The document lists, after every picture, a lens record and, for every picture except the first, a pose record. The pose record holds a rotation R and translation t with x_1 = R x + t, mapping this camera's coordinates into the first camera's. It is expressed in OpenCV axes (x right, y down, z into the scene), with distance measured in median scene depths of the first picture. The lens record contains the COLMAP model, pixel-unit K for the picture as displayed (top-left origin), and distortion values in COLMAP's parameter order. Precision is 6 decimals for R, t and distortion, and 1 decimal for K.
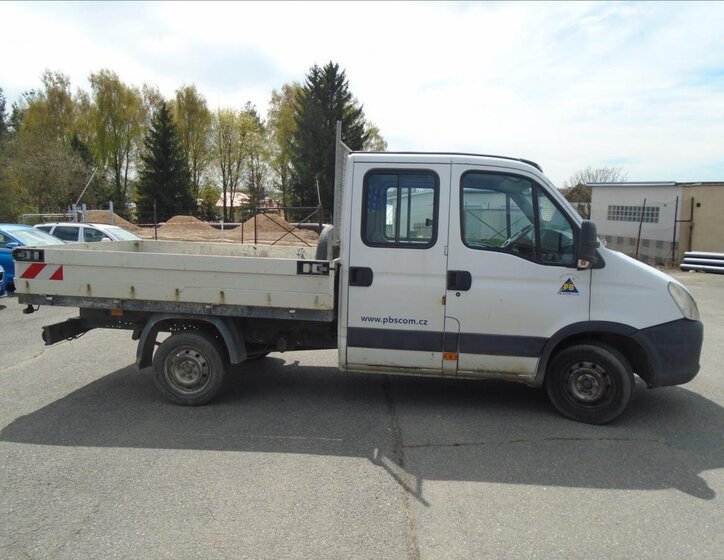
lens RADIAL K [[579.5, 0, 355.8], [0, 579.5, 275.5], [0, 0, 1]] dist [-0.018143, 0.012467]
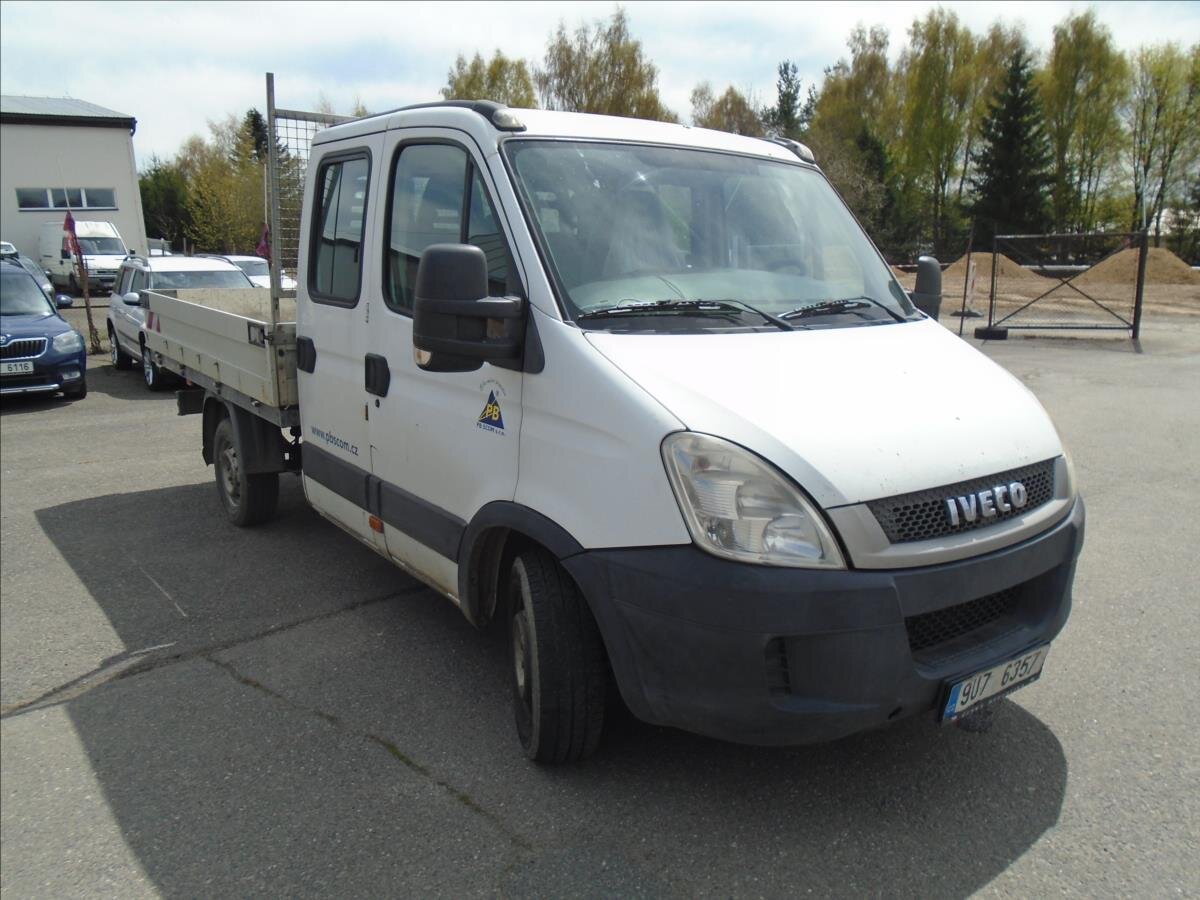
lens RADIAL K [[932.0, 0, 619.7], [0, 932.0, 444.5], [0, 0, 1]] dist [-0.020099, 0.017327]
pose [[0.703374, 0.135074, -0.697869, 0.840558], [-0.065734, 0.989932, 0.125351, -0.043609], [0.707774, -0.042295, 0.705171, 0.560386]]
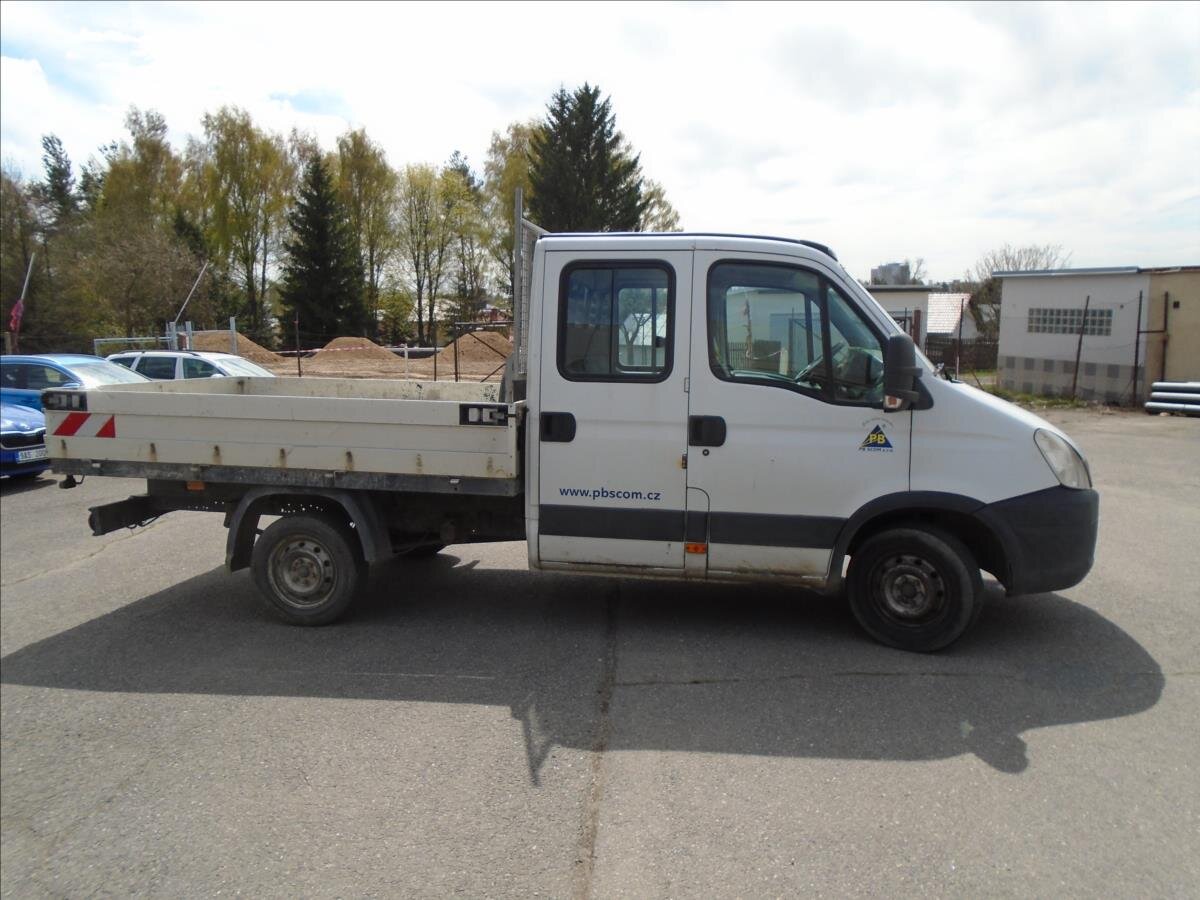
lens RADIAL K [[932.0, 0, 590.7], [0, 932.0, 451.7], [0, 0, 1]] dist [-0.020099, 0.017327]
pose [[0.998744, -0.010970, -0.048897, 0.094651], [0.012158, 0.999637, 0.024062, 0.004760], [0.048615, -0.024626, 0.998514, -0.044061]]
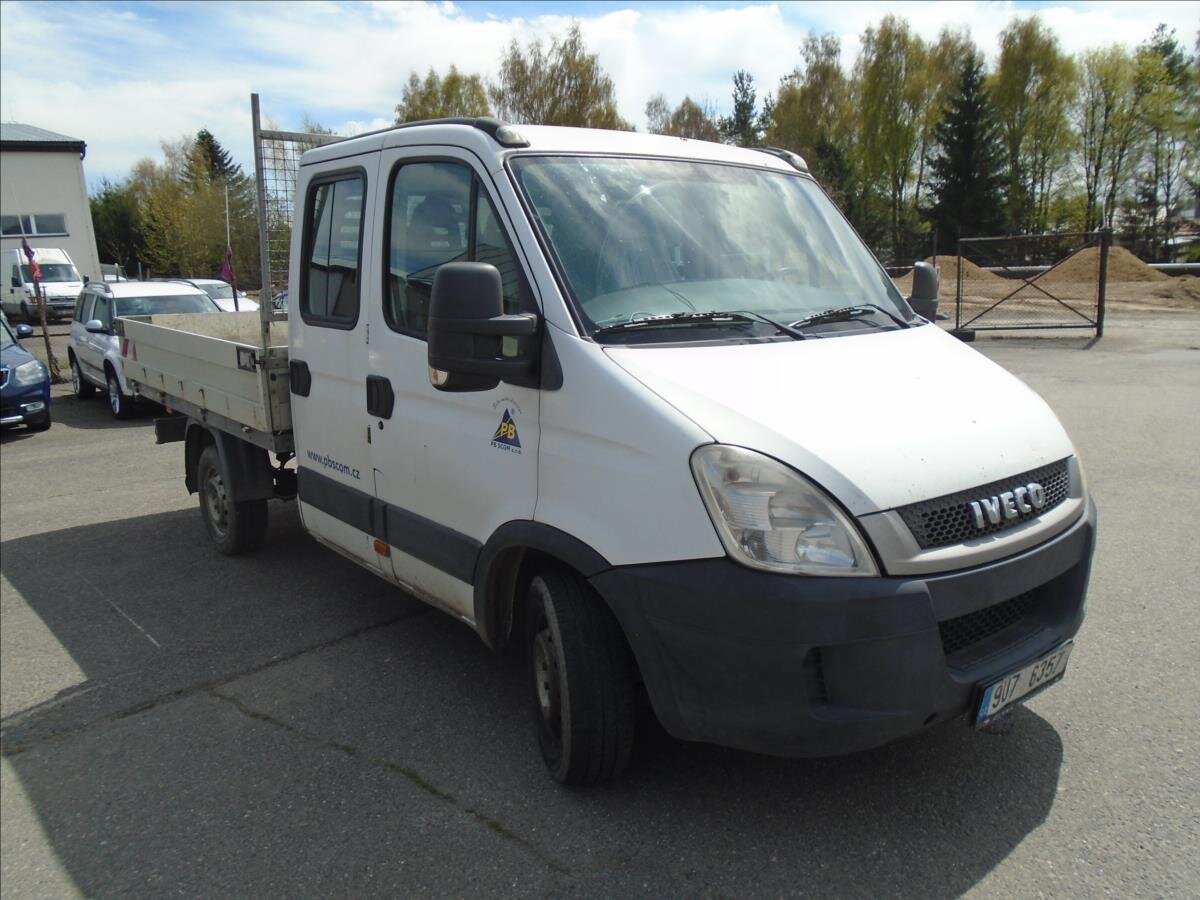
lens RADIAL K [[932.0, 0, 592.0], [0, 932.0, 446.6], [0, 0, 1]] dist [-0.020099, 0.017327]
pose [[0.730554, 0.103566, -0.674956, 0.799798], [-0.036097, 0.992907, 0.113283, -0.042666], [0.681900, -0.058396, 0.729110, 0.529895]]
